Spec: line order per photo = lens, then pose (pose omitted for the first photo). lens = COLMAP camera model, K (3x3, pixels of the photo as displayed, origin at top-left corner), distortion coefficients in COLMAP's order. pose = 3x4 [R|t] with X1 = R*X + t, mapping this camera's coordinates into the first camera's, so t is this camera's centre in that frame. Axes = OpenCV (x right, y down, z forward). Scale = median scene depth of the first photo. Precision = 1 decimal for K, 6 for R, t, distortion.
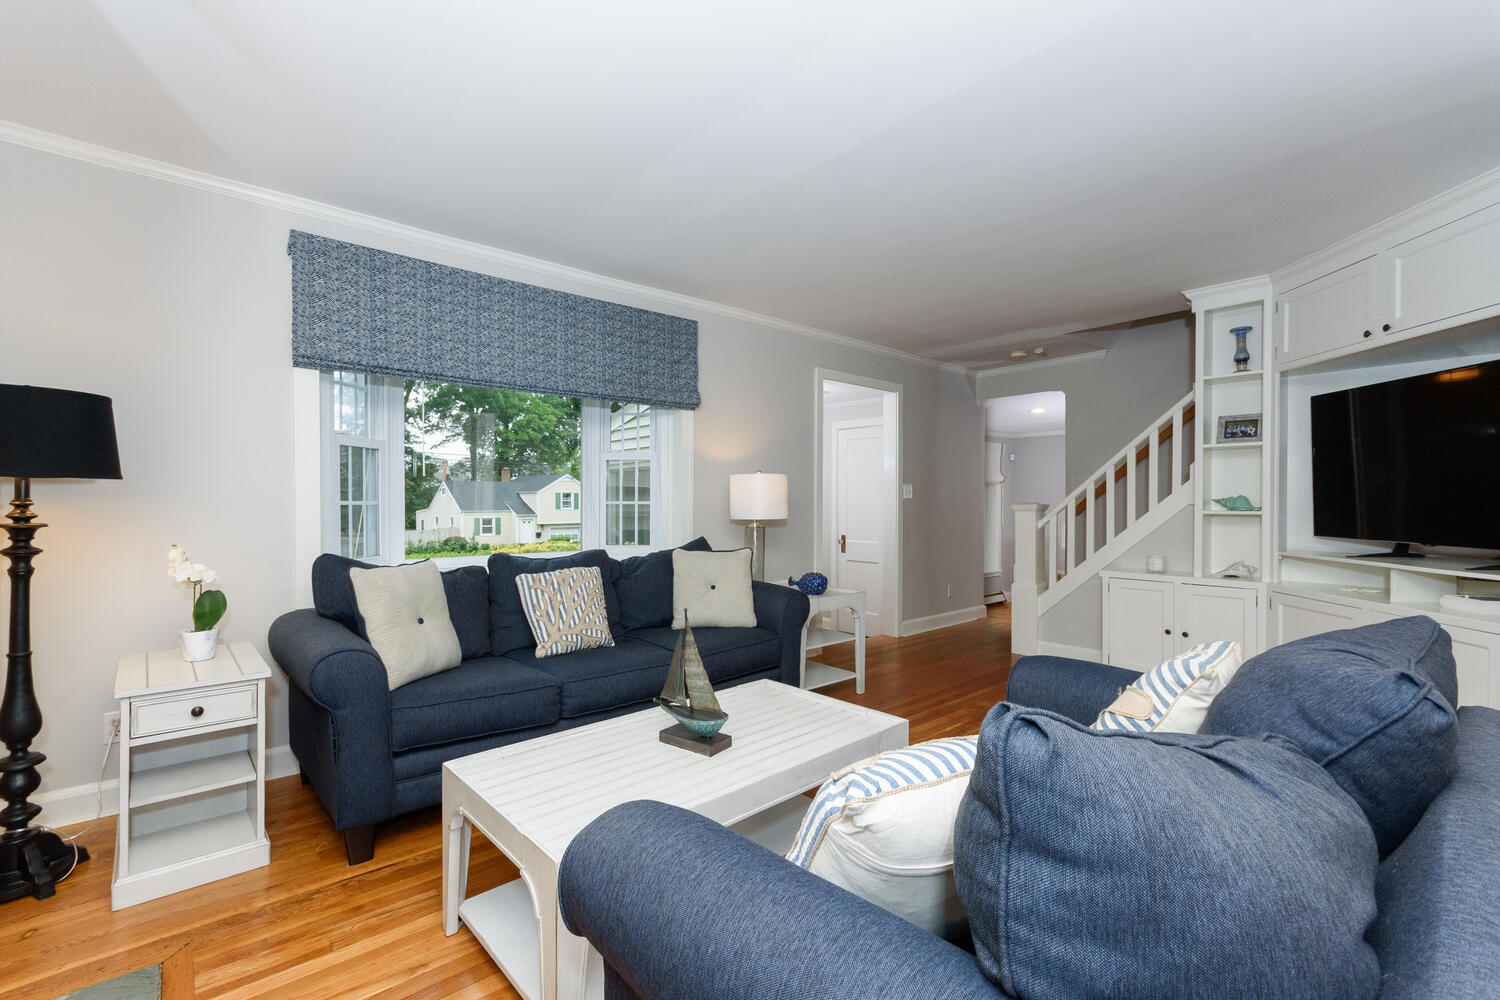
lens RADIAL K [[662.6, 0, 736.9], [0, 662.6, 501.8], [0, 0, 1]] dist [0.001070, -0.001041]
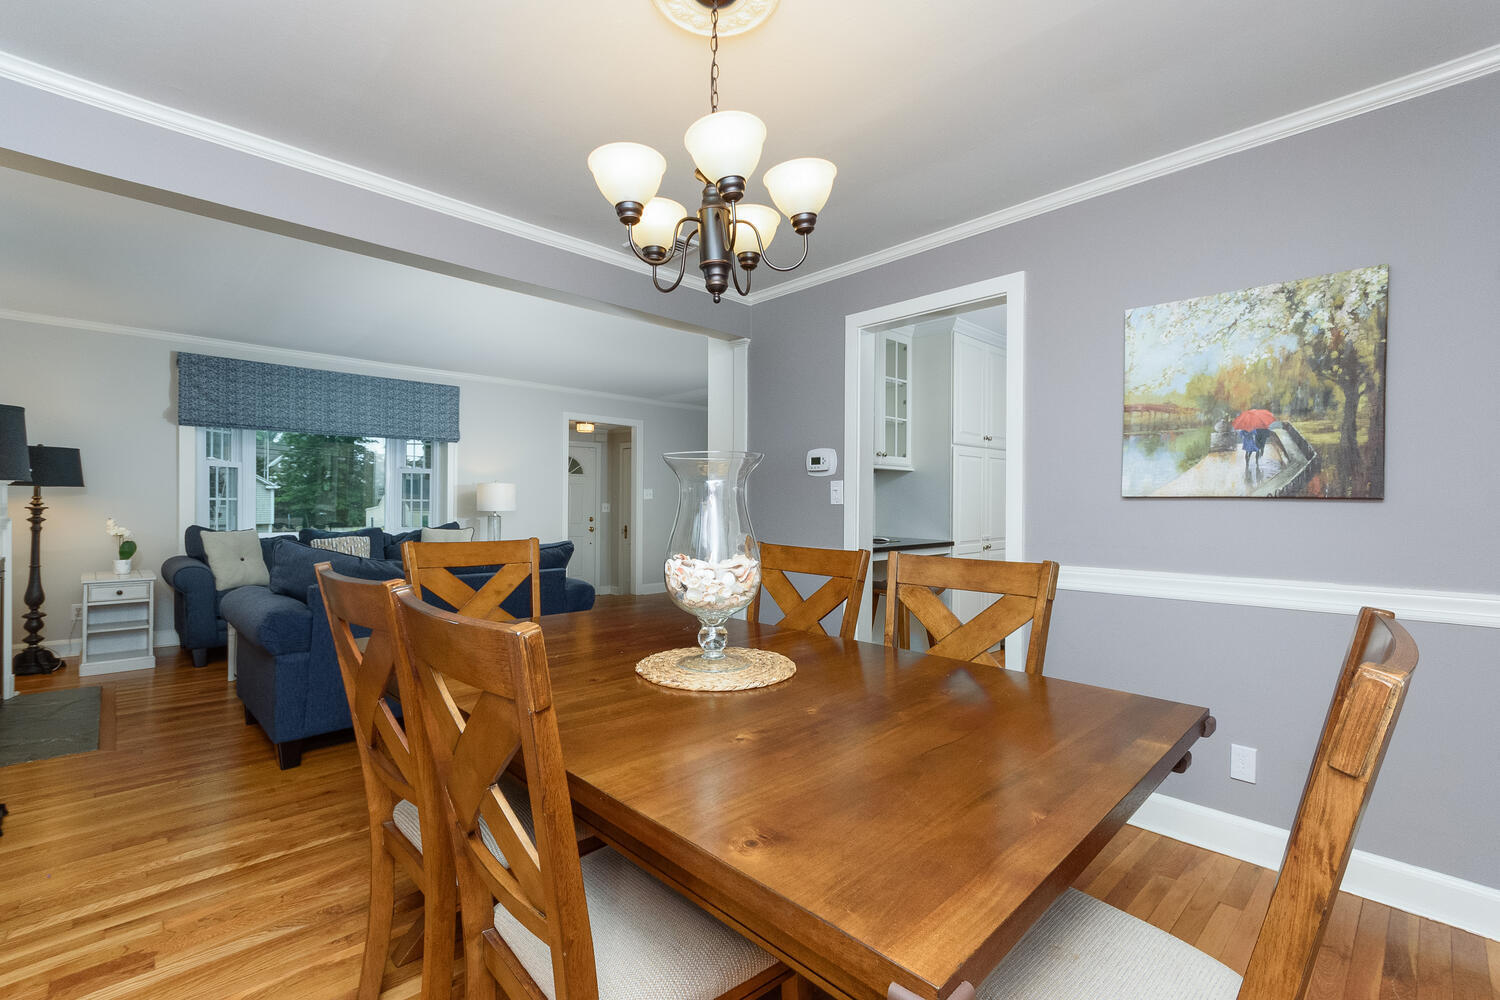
lens RADIAL K [[663.8, 0, 750.6], [0, 663.8, 505.9], [0, 0, 1]] dist [-0.000905, -0.000559]
pose [[0.998778, 0.006364, 0.049010, 1.048391], [-0.006545, 0.999972, 0.003519, 0.005949], [-0.048986, -0.003835, 0.998792, -1.166396]]
